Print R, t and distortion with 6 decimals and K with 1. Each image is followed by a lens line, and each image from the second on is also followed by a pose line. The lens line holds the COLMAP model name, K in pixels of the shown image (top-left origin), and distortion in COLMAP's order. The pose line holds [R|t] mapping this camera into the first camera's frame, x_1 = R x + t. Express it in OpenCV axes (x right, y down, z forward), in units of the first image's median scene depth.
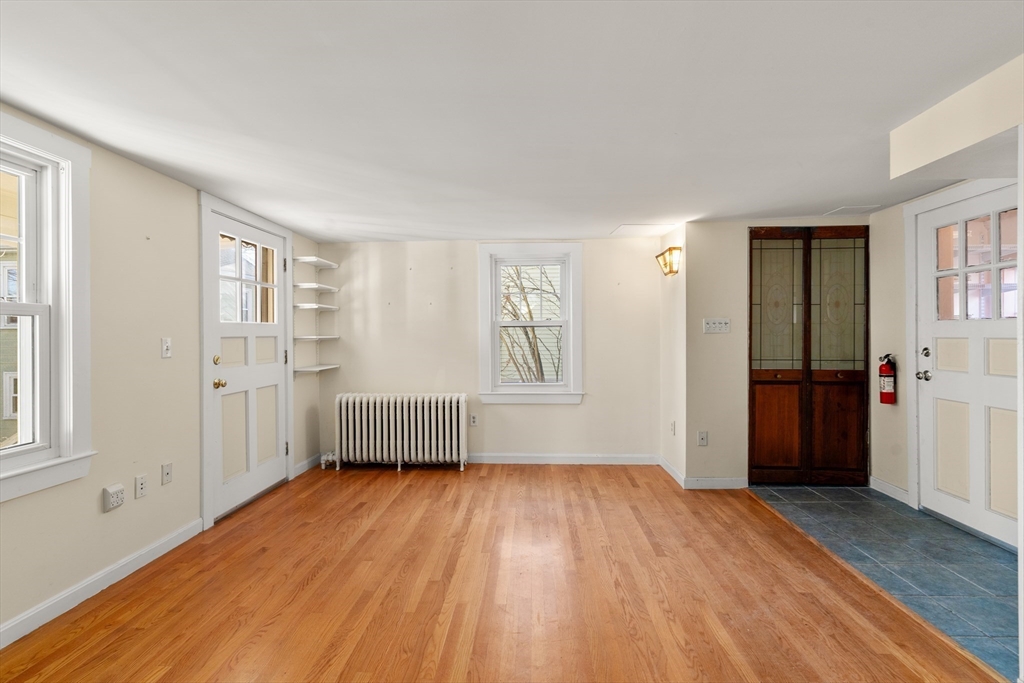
lens RADIAL K [[475.5, 0, 511.9], [0, 475.5, 336.0], [0, 0, 1]] dist [0.000881, 0.000020]
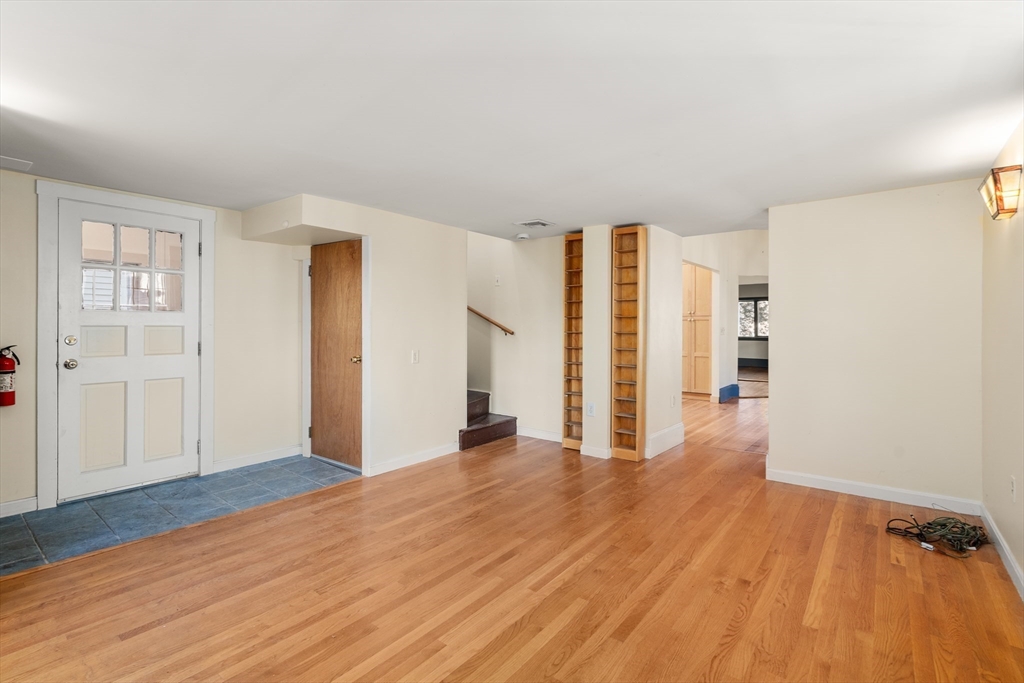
lens RADIAL K [[475.5, 0, 511.1], [0, 475.5, 333.7], [0, 0, 1]] dist [0.000881, 0.000020]
pose [[-0.814895, -0.007522, 0.579560, -0.567097], [0.002220, 0.999868, 0.016099, 0.007930], [-0.579604, 0.014406, -0.814771, 1.612542]]
